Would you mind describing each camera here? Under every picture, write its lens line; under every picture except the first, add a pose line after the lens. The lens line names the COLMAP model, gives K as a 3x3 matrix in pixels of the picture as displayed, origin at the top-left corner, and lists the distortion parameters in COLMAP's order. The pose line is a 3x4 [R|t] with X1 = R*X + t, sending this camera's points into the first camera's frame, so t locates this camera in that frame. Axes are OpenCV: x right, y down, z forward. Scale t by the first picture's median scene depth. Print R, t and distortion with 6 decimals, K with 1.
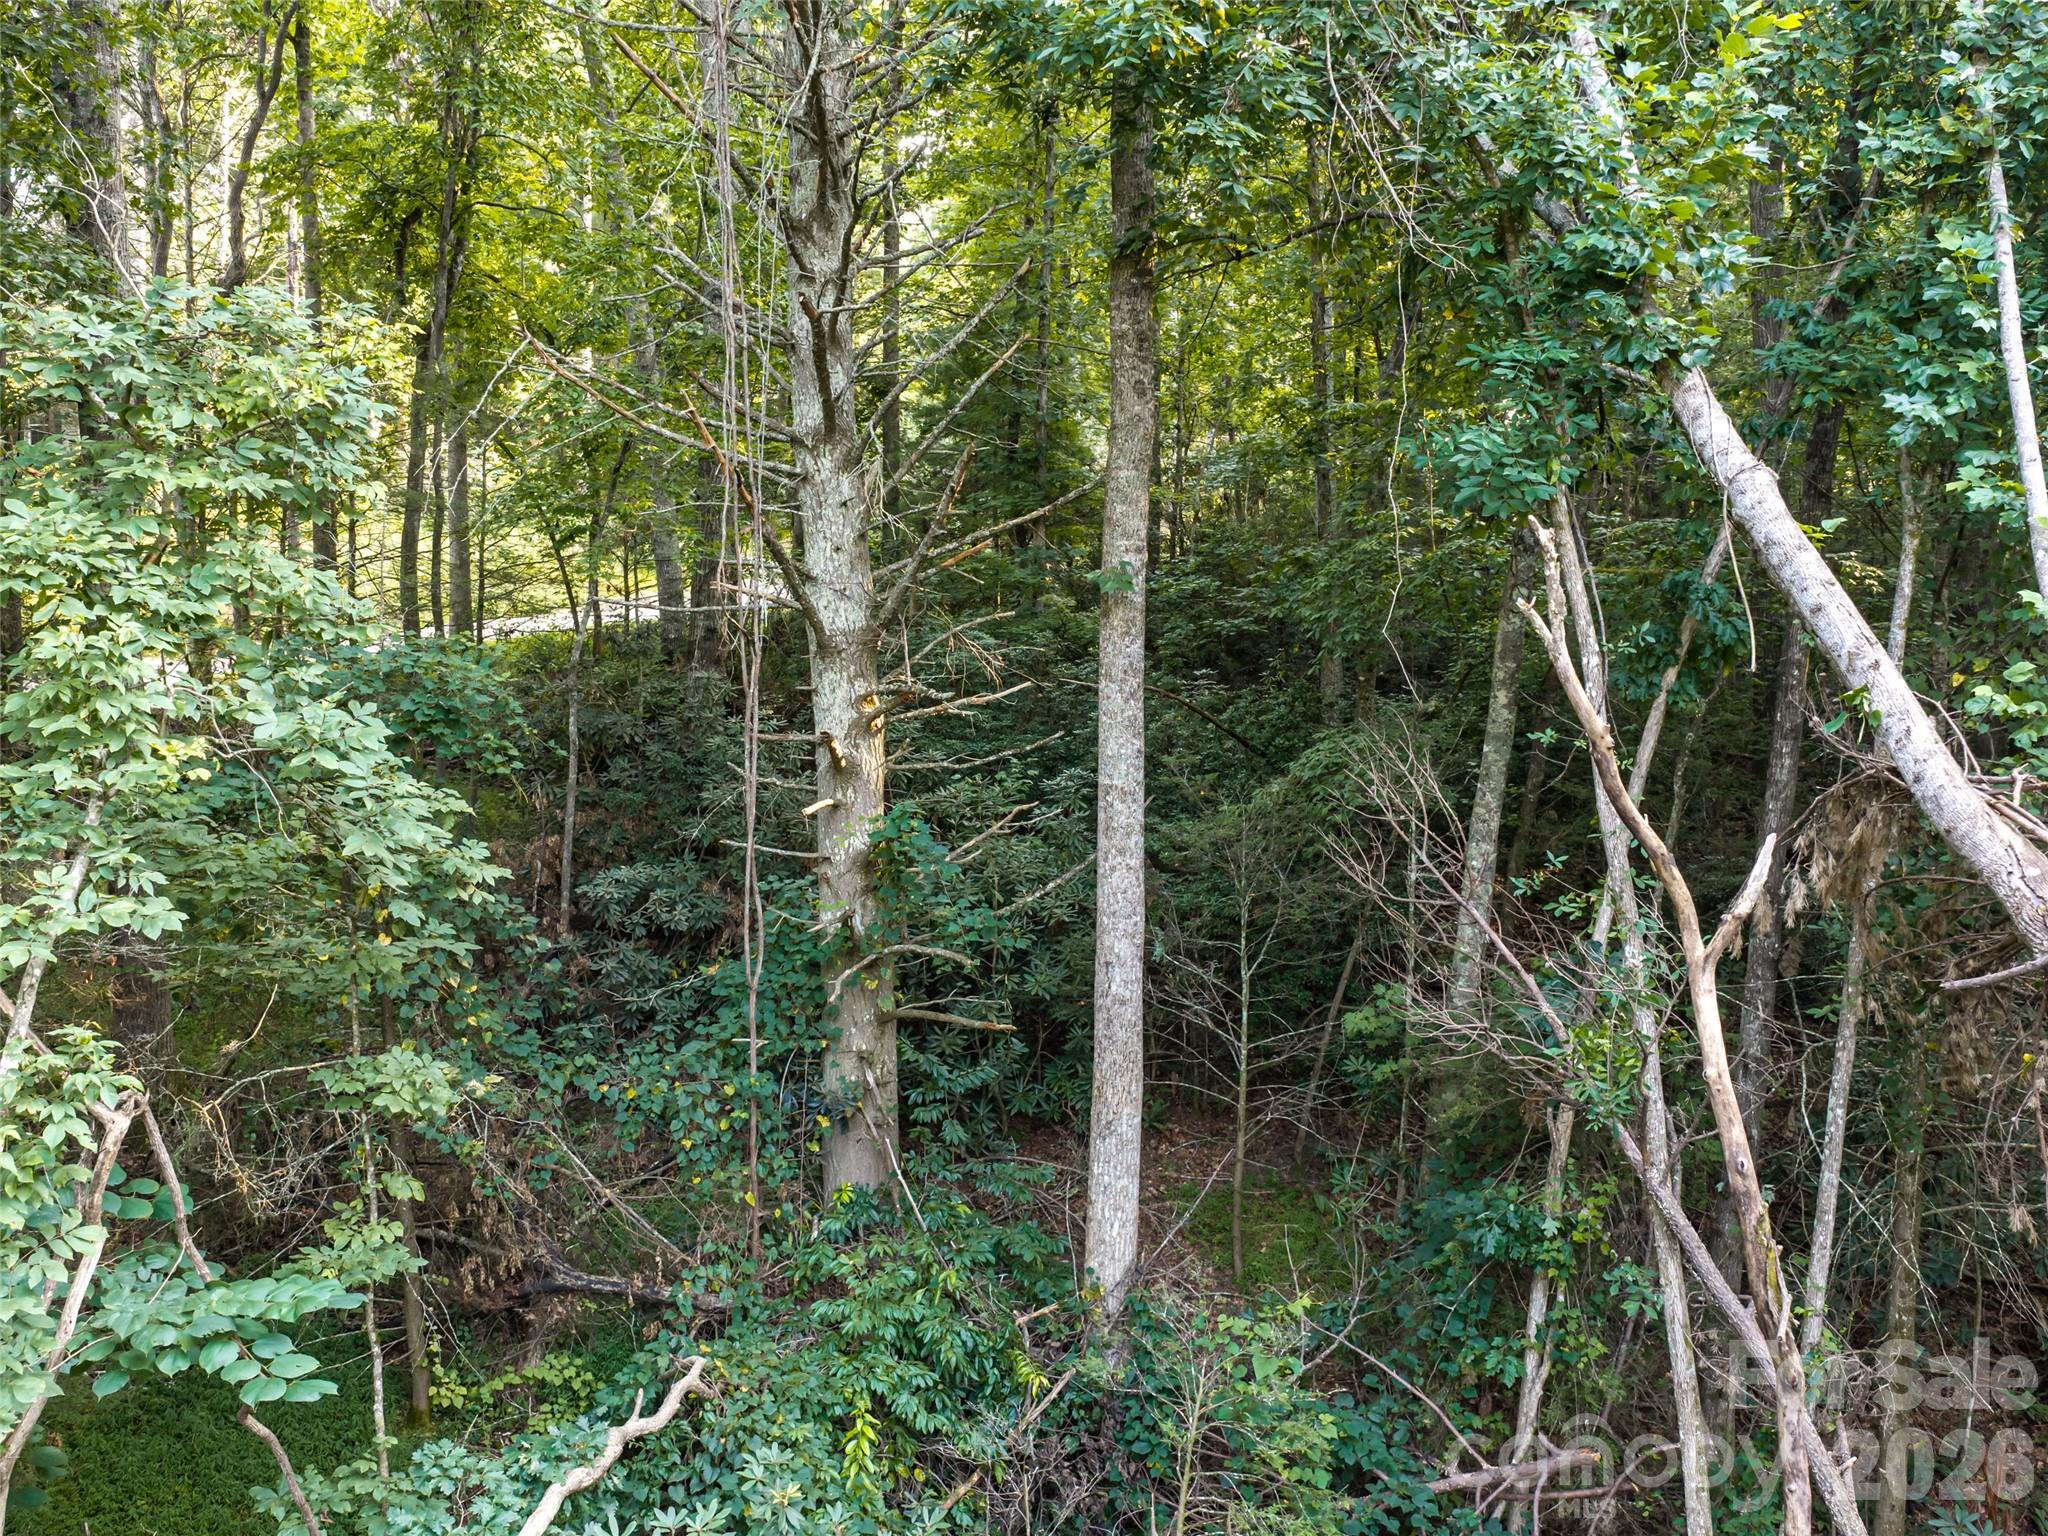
lens RADIAL K [[1917.2, 0, 1029.4], [0, 1917.2, 783.6], [0, 0, 1]] dist [0.035724, -0.015469]
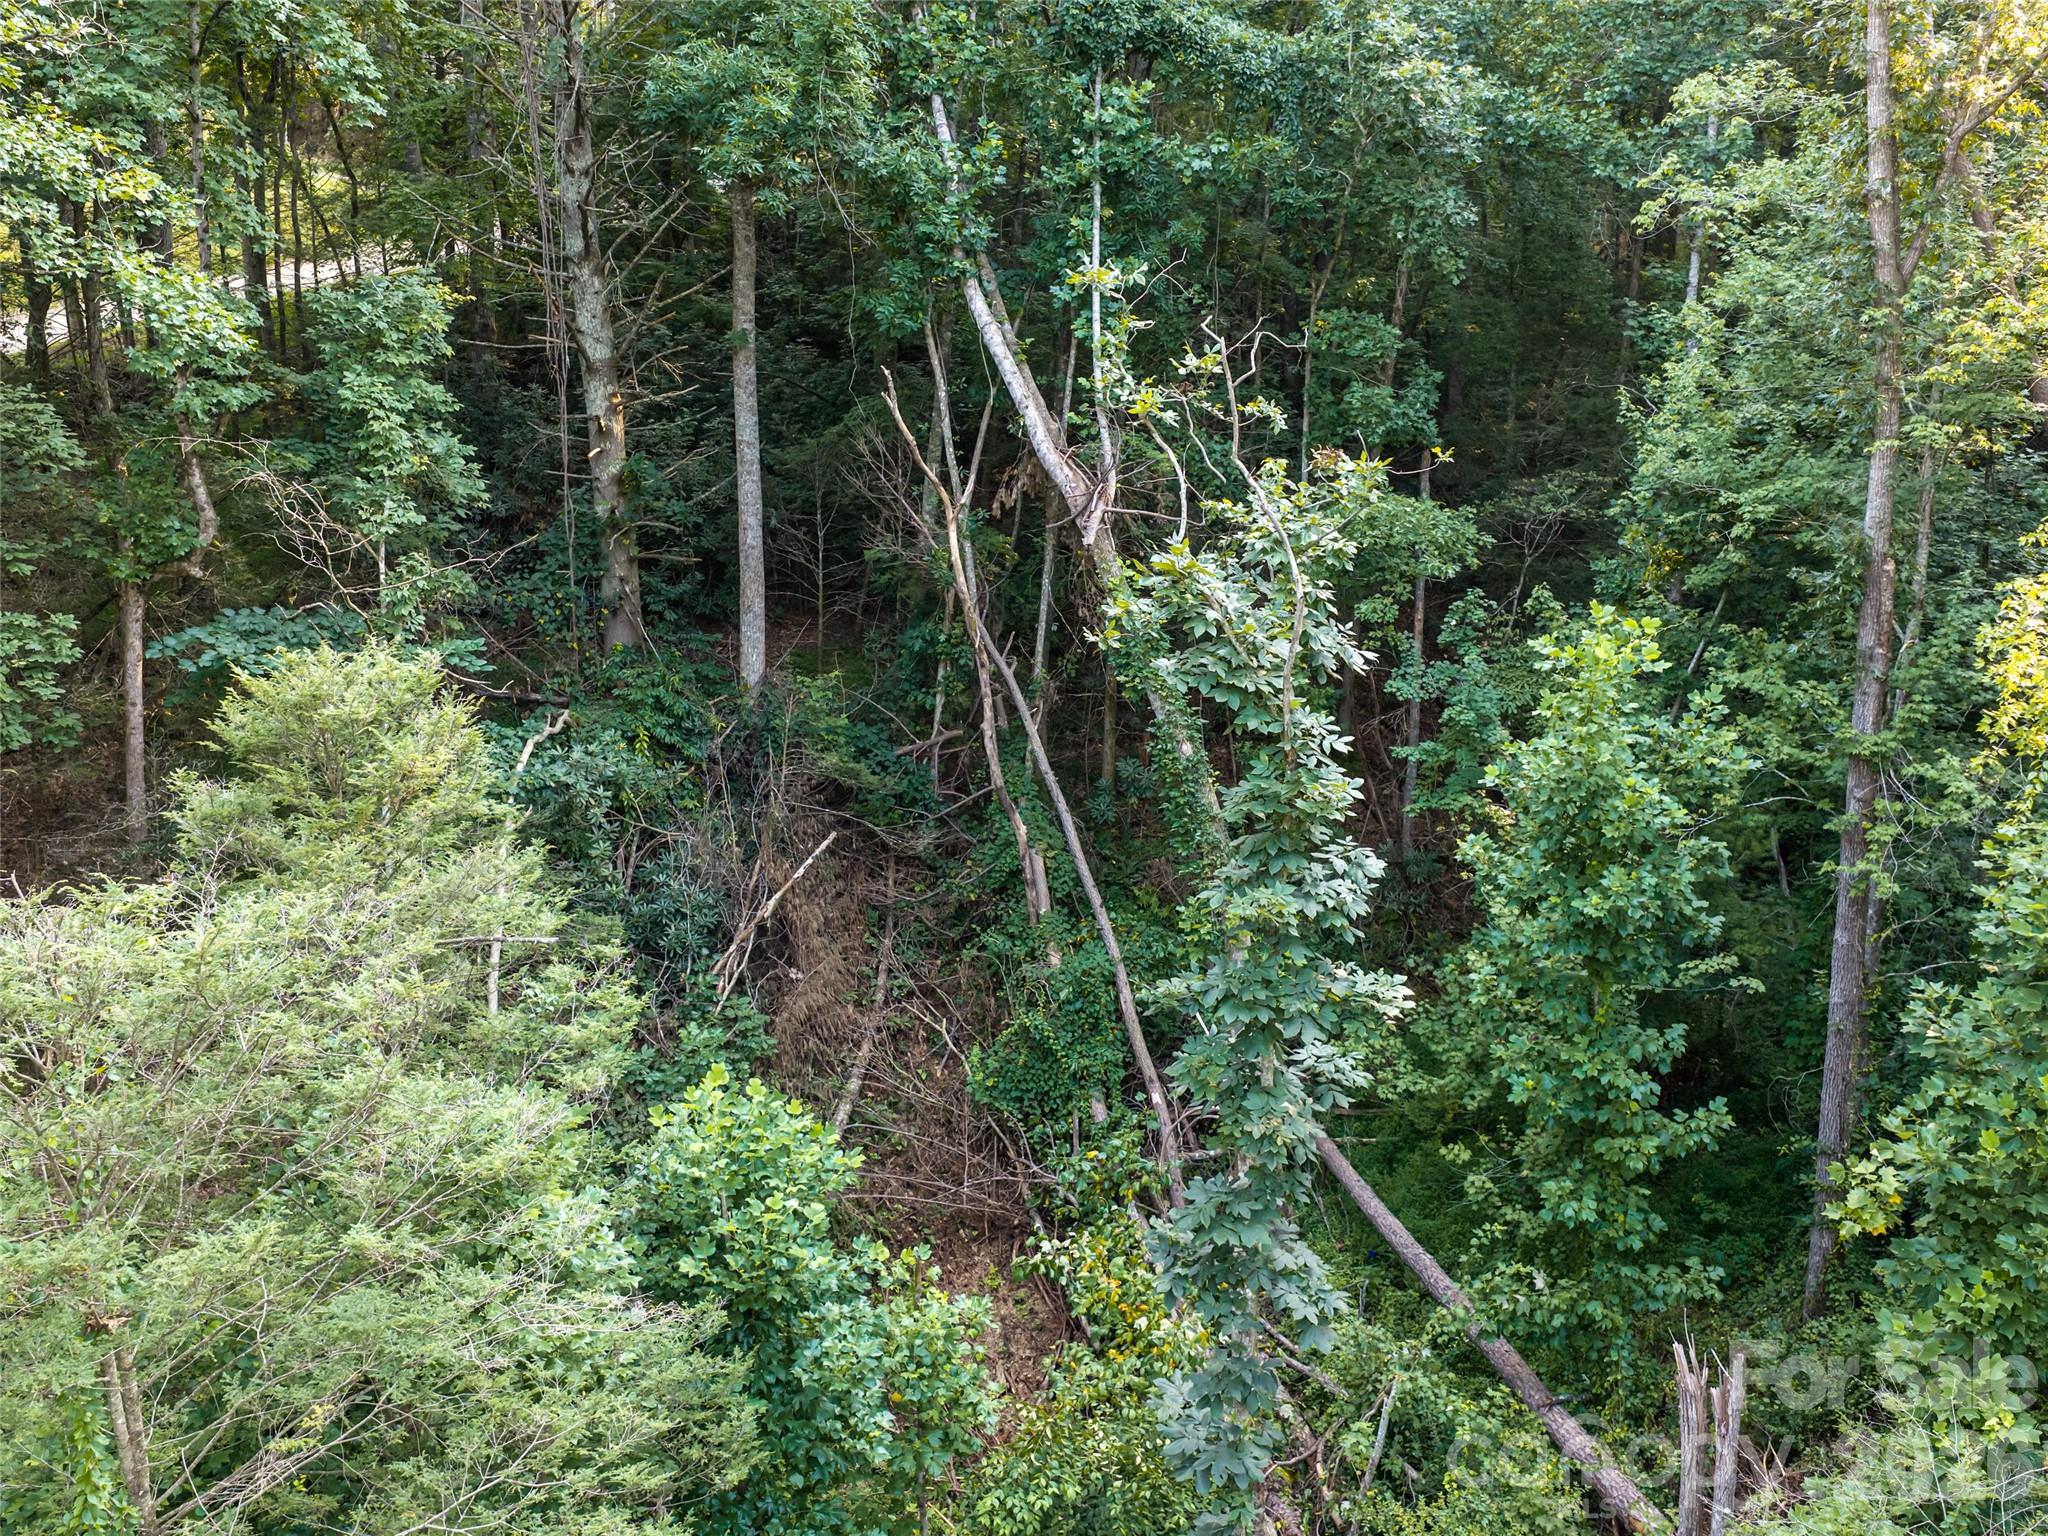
lens RADIAL K [[1917.2, 0, 1029.4], [0, 1917.2, 783.6], [0, 0, 1]] dist [0.035724, -0.015469]
pose [[0.983323, -0.049753, 0.174931, -0.031285], [0.009891, 0.975059, 0.221723, -0.089274], [-0.181600, -0.216295, 0.959290, -1.047079]]
